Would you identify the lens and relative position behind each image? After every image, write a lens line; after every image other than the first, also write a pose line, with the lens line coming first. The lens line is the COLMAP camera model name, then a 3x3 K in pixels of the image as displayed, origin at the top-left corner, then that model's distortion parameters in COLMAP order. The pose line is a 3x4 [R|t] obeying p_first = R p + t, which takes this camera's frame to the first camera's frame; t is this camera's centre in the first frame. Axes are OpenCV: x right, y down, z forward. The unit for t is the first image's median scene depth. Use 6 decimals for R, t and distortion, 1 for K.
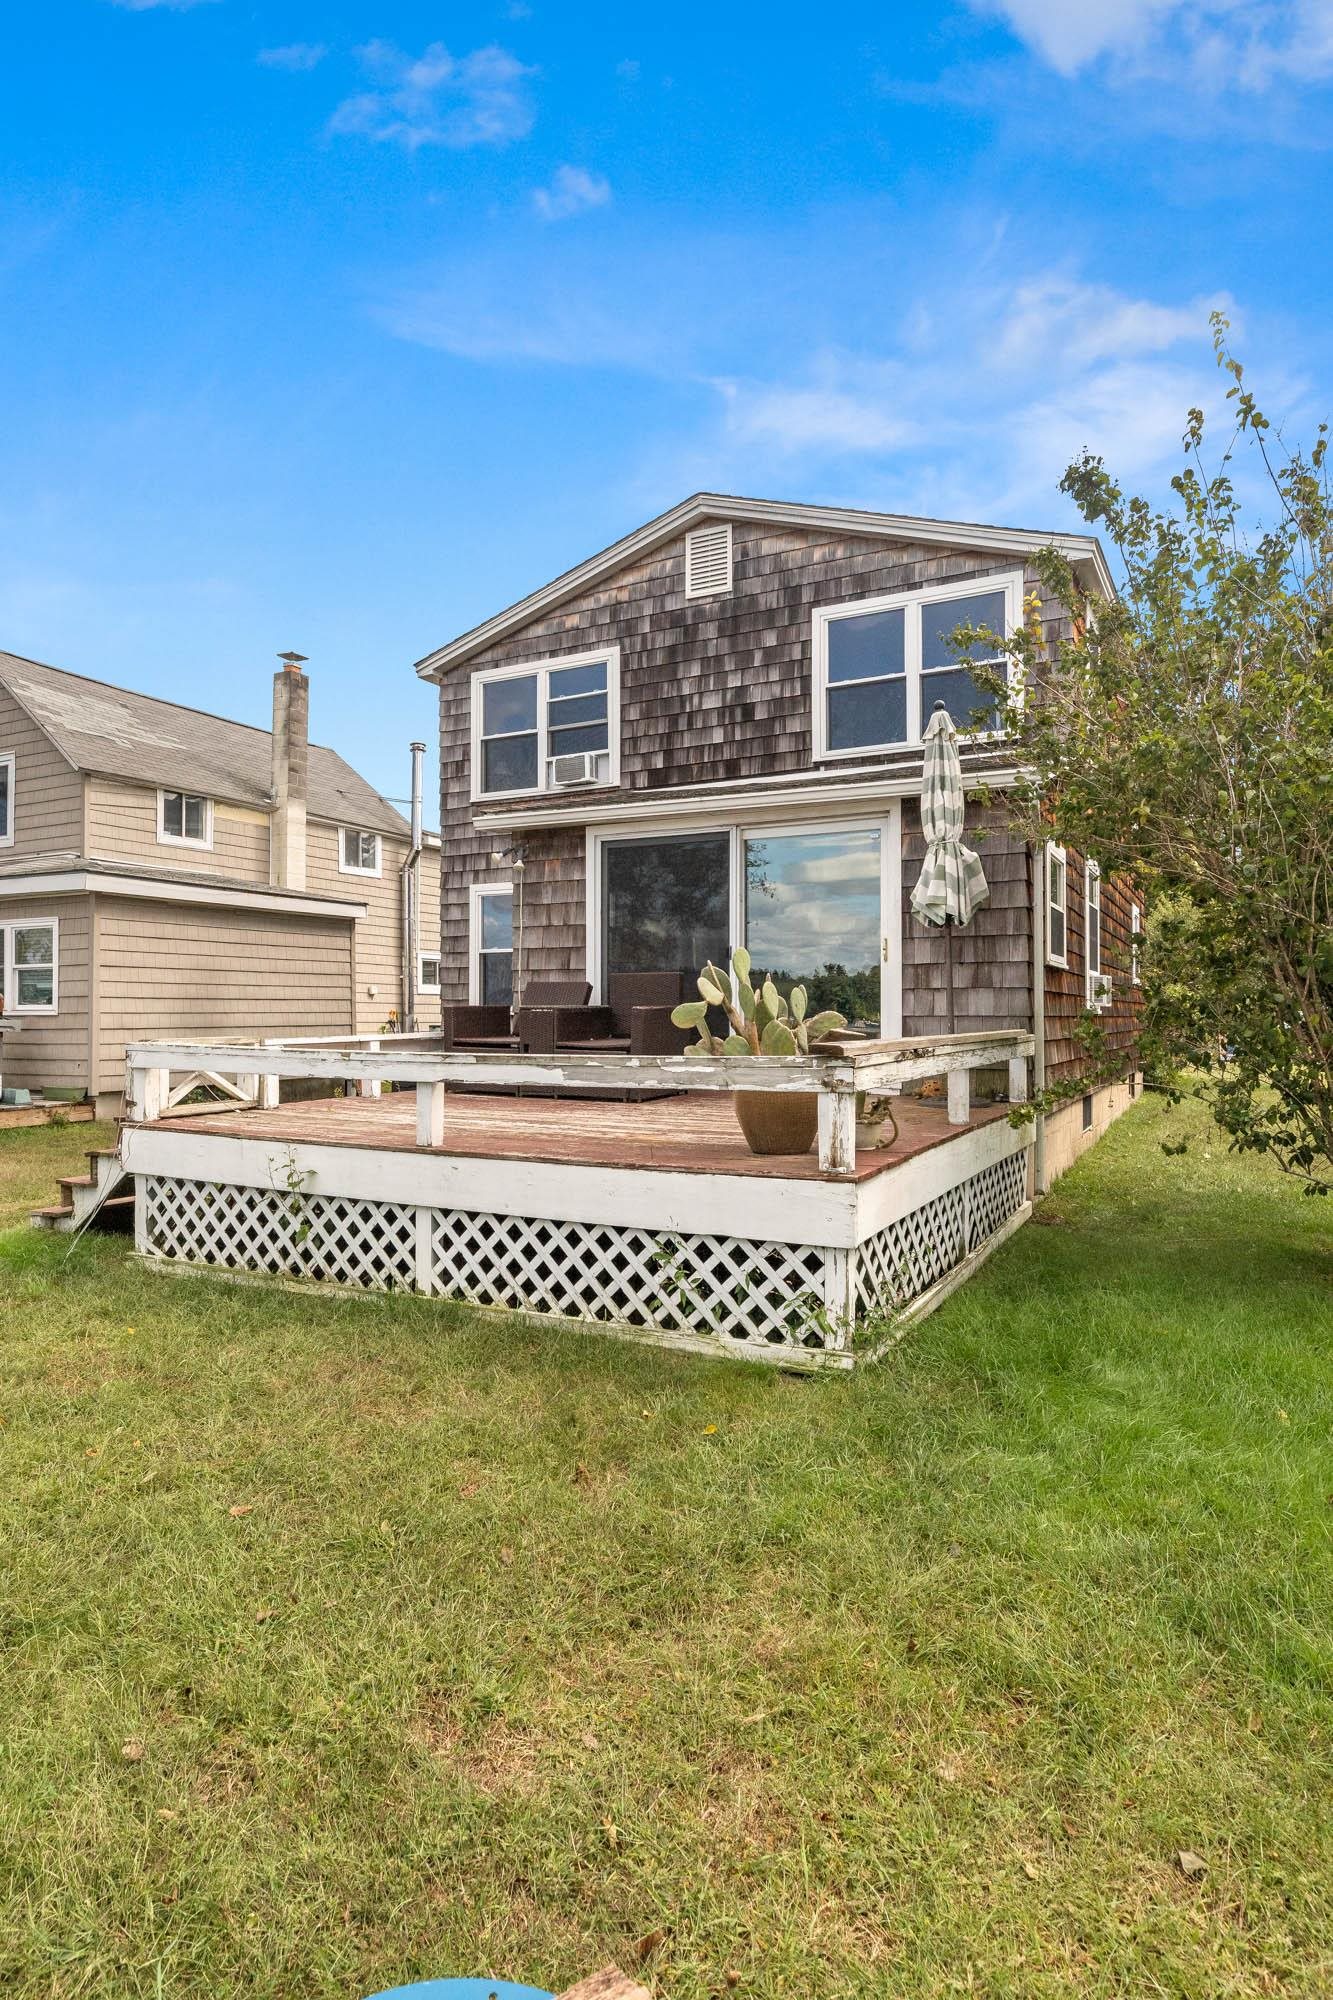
lens RADIAL K [[1090.2, 0, 666.5], [0, 1090.2, 1000.0], [0, 0, 1]] dist [0.013872, -0.000227]
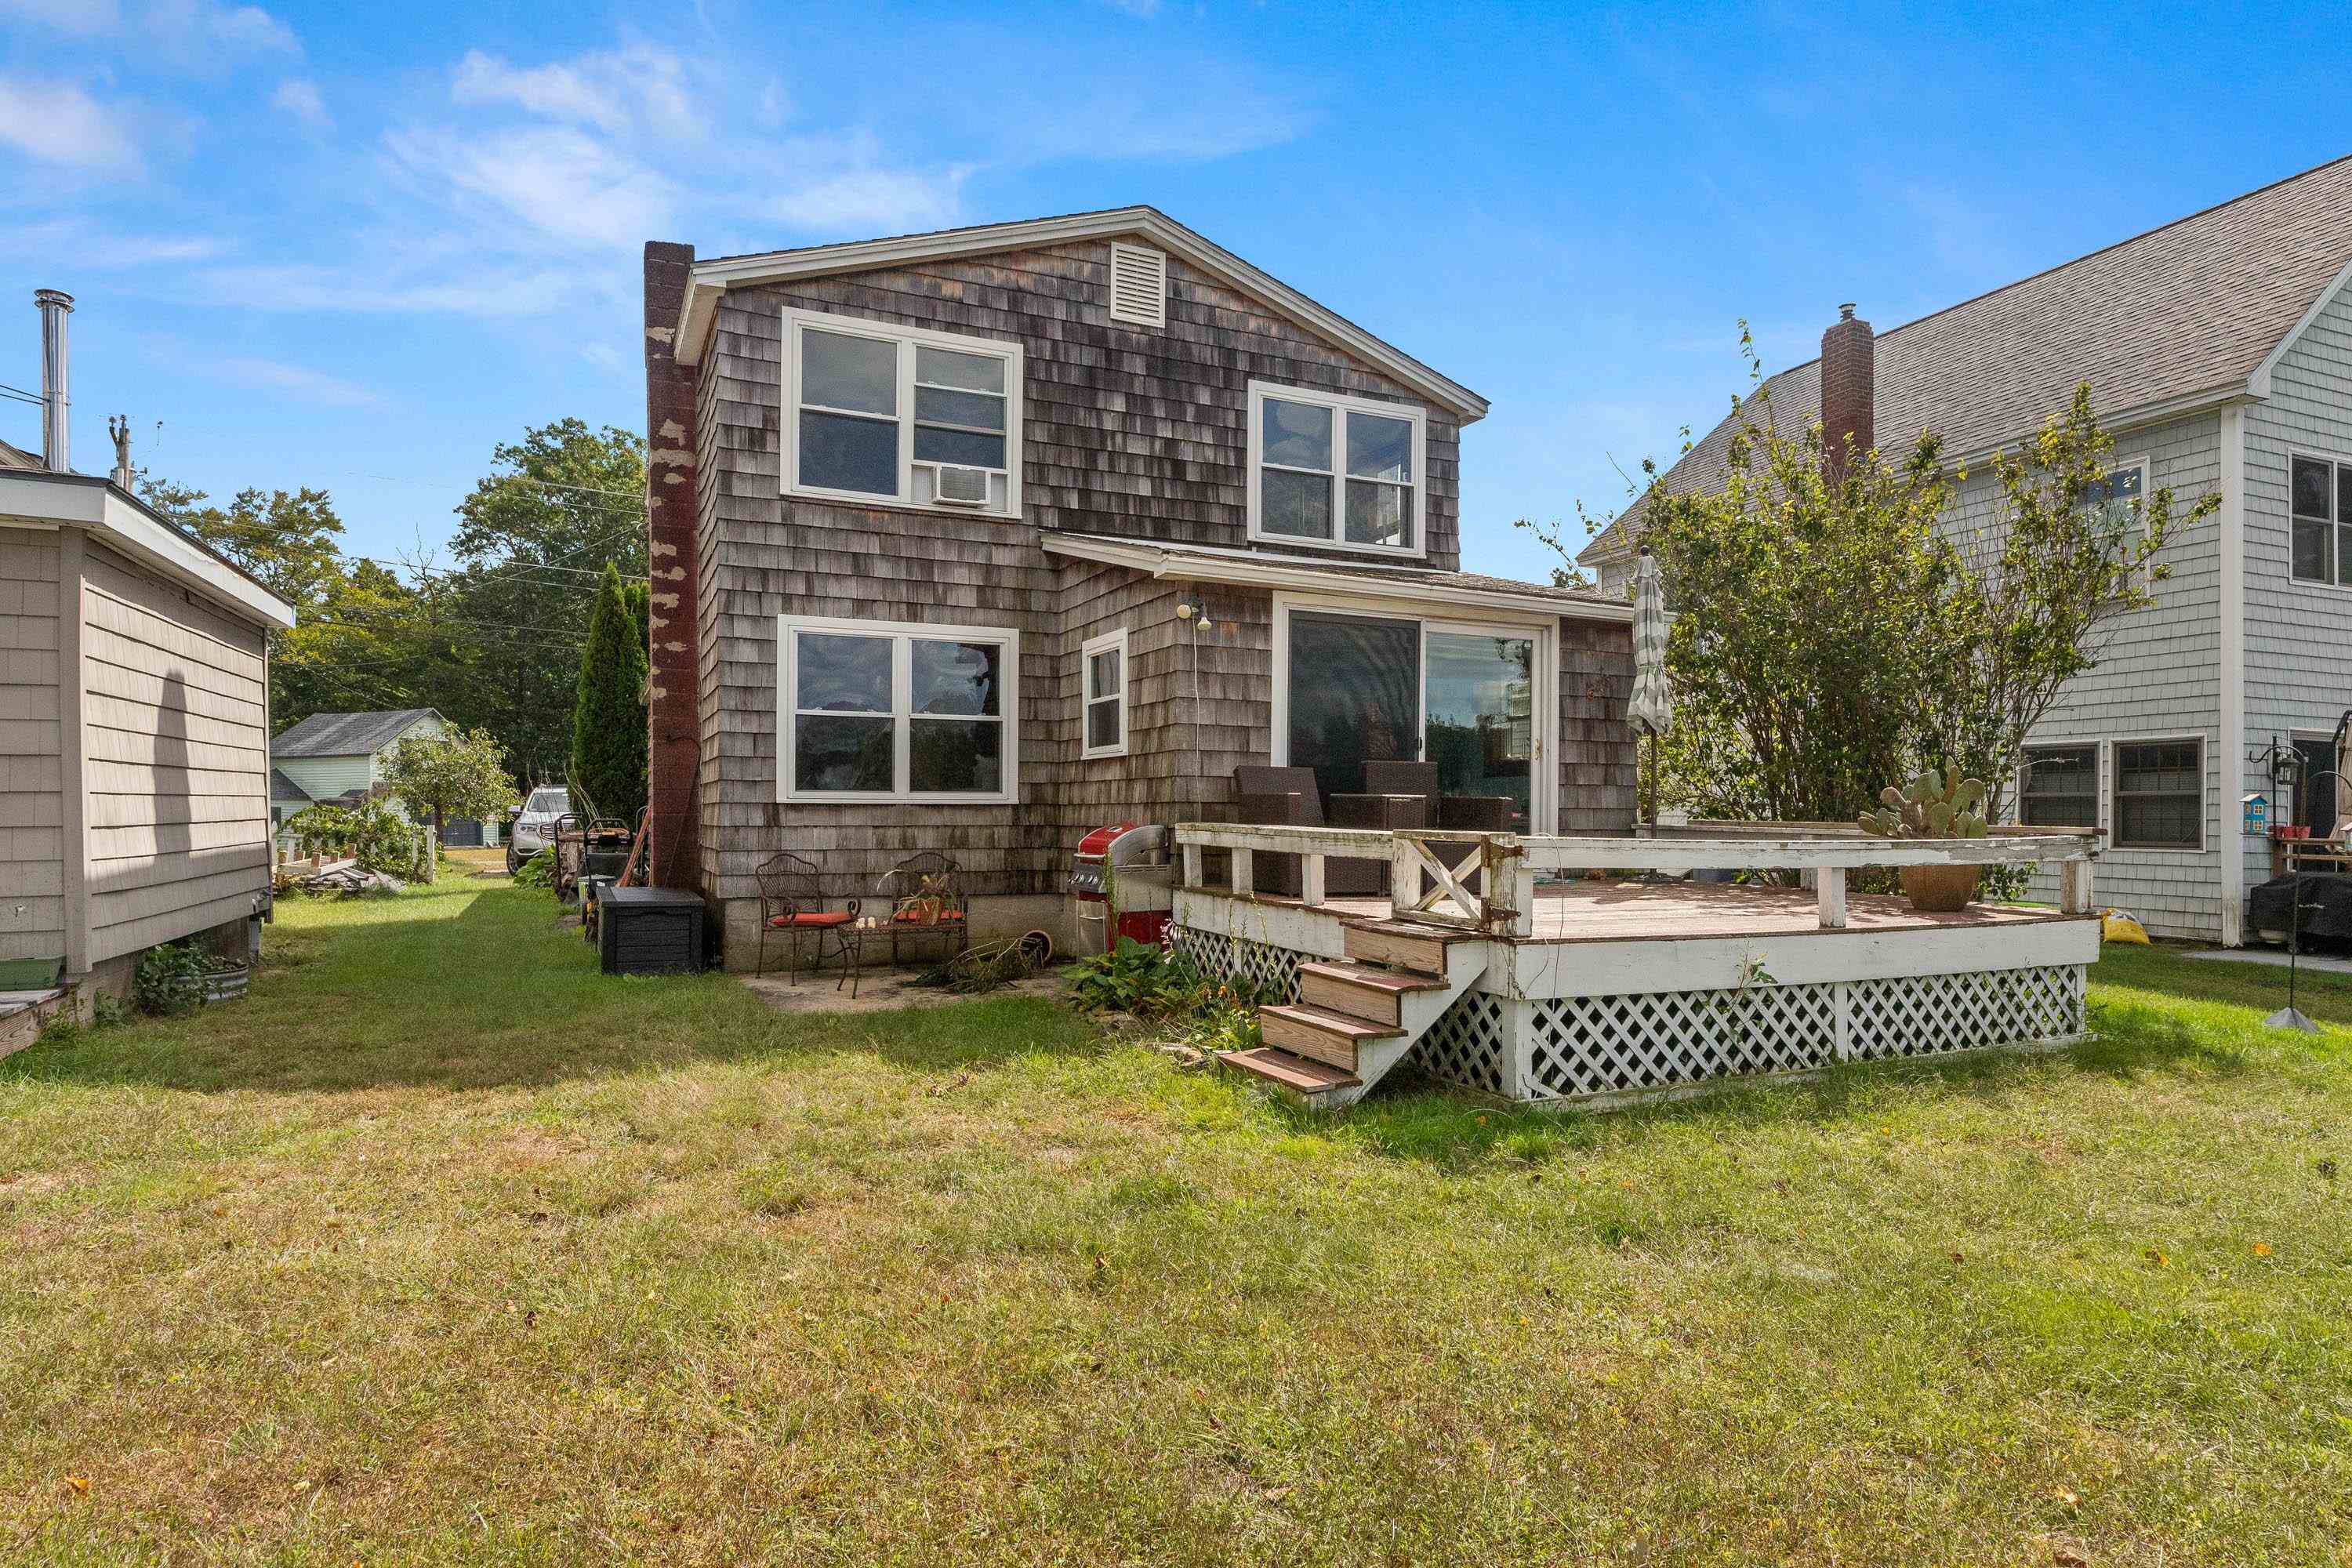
lens RADIAL K [[1288.6, 0, 1177.8], [0, 1288.6, 811.9], [0, 0, 1]] dist [-0.005256, -0.000892]
pose [[0.611445, 0.002970, 0.791282, -0.763444], [-0.016066, 0.999833, 0.008662, 0.009297], [-0.791124, -0.018009, 0.611391, 0.344961]]
